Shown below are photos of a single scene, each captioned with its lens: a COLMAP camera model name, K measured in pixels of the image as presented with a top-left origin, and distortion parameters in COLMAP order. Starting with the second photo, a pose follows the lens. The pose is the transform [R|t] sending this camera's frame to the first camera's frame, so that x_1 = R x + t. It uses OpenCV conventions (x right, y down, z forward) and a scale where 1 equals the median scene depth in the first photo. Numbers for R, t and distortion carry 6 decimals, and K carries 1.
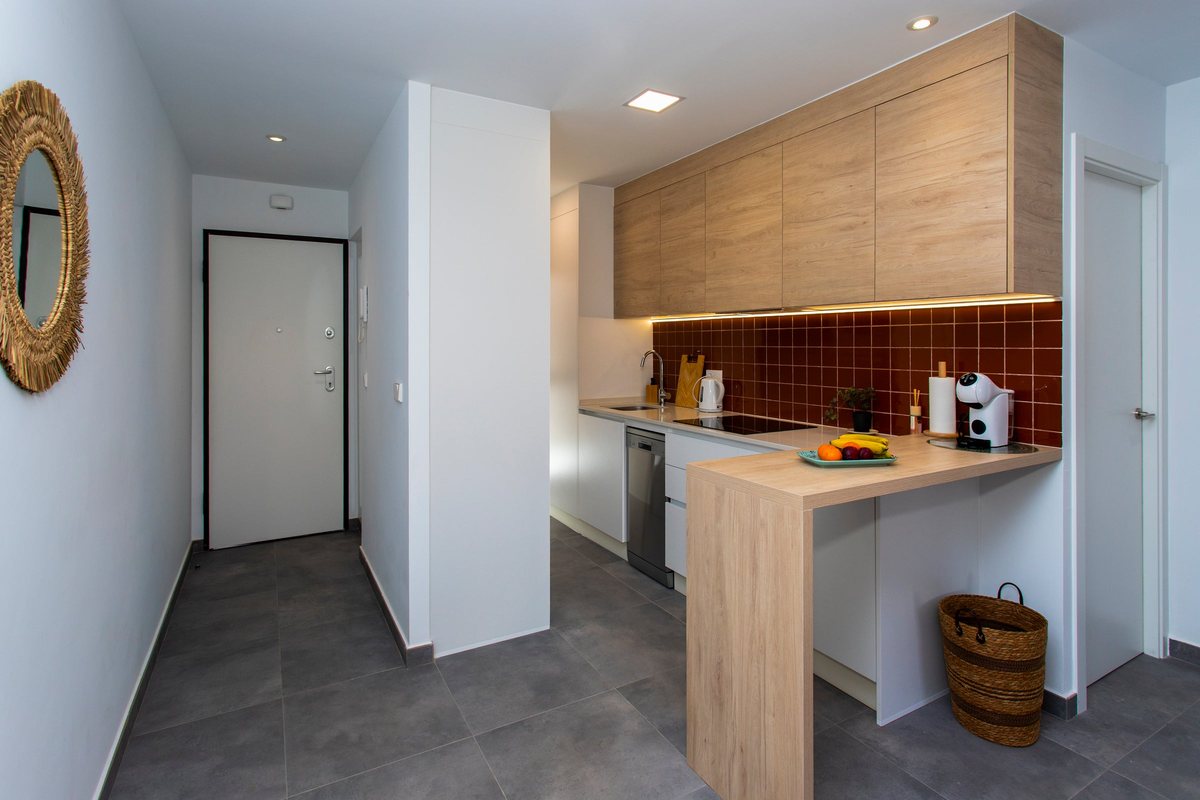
lens RADIAL K [[621.1, 0, 659.8], [0, 621.1, 345.9], [0, 0, 1]] dist [-0.003111, -0.000174]
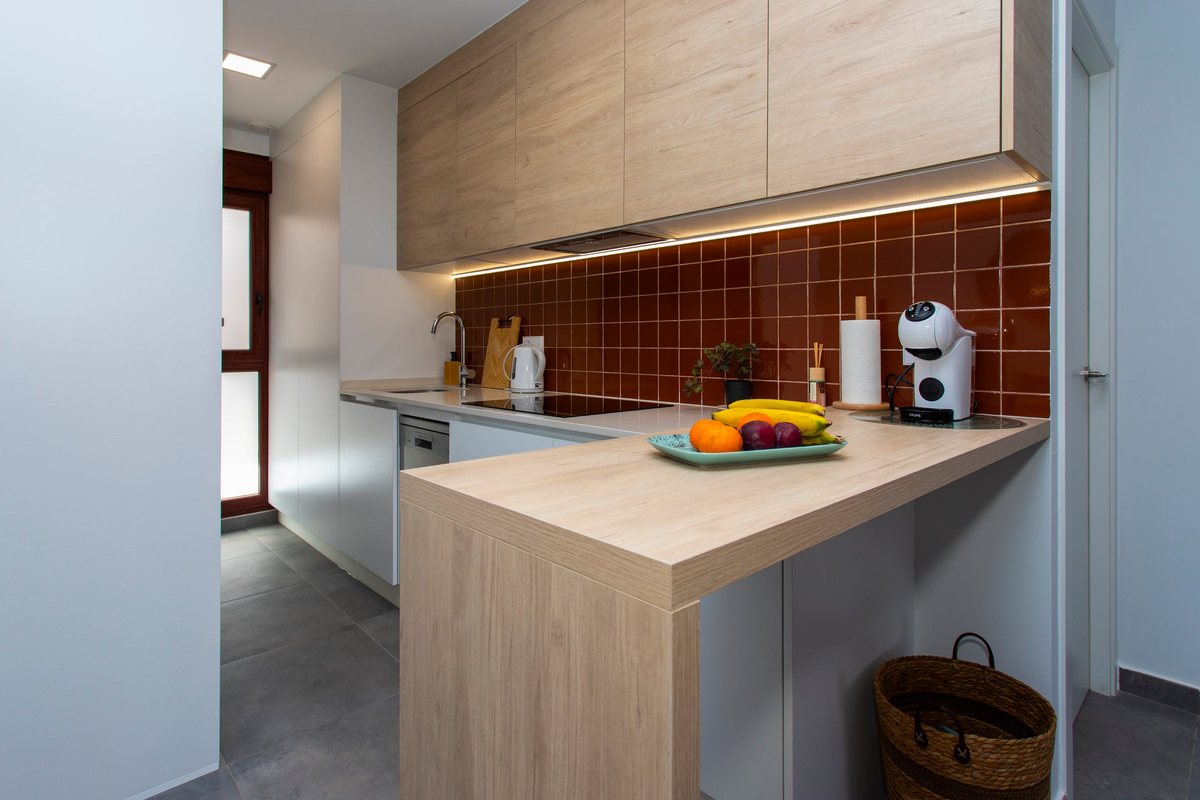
lens RADIAL K [[621.1, 0, 659.8], [0, 621.1, 345.9], [0, 0, 1]] dist [-0.003111, -0.000174]
pose [[0.969783, 0.002397, 0.243956, 0.075588], [-0.003418, 0.999987, 0.003759, 0.066286], [-0.243944, -0.004479, 0.969779, 0.358369]]
